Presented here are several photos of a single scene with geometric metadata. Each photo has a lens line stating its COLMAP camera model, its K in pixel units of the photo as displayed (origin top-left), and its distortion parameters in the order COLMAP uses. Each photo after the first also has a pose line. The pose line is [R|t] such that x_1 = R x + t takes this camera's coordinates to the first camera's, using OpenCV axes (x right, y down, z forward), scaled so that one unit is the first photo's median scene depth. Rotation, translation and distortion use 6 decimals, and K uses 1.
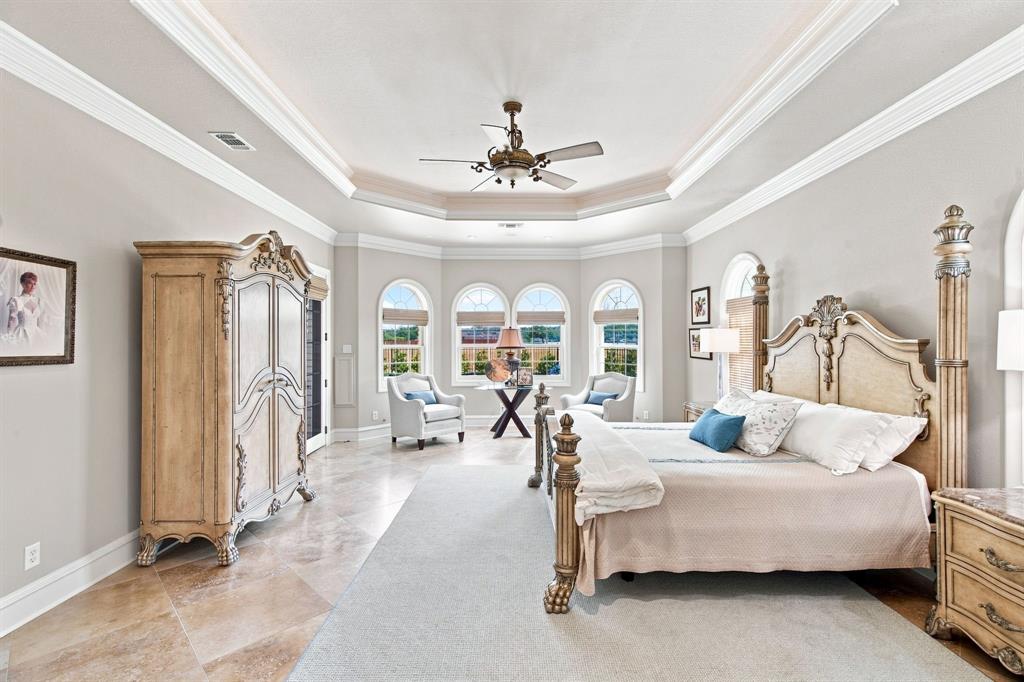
lens RADIAL K [[466.5, 0, 509.8], [0, 466.5, 340.3], [0, 0, 1]] dist [-0.004443, -0.000101]
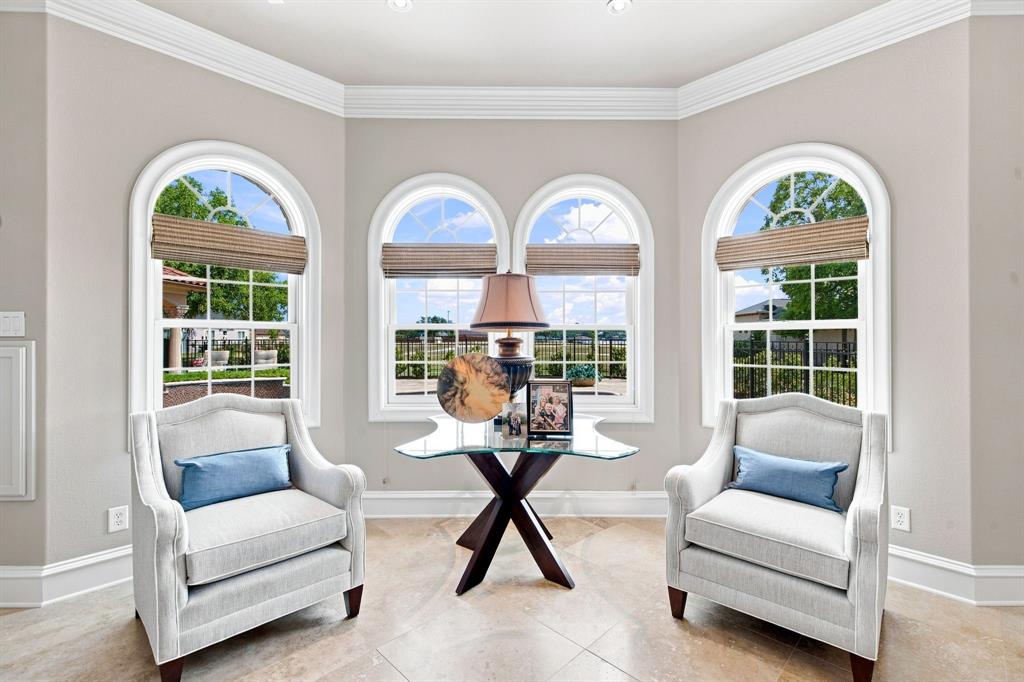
lens RADIAL K [[466.5, 0, 512.8], [0, 466.5, 339.1], [0, 0, 1]] dist [-0.004443, -0.000101]
pose [[0.999967, 0.002200, 0.007794, 0.001422], [-0.002239, 0.999985, 0.004977, 0.024837], [-0.007783, -0.004994, 0.999957, 0.643413]]
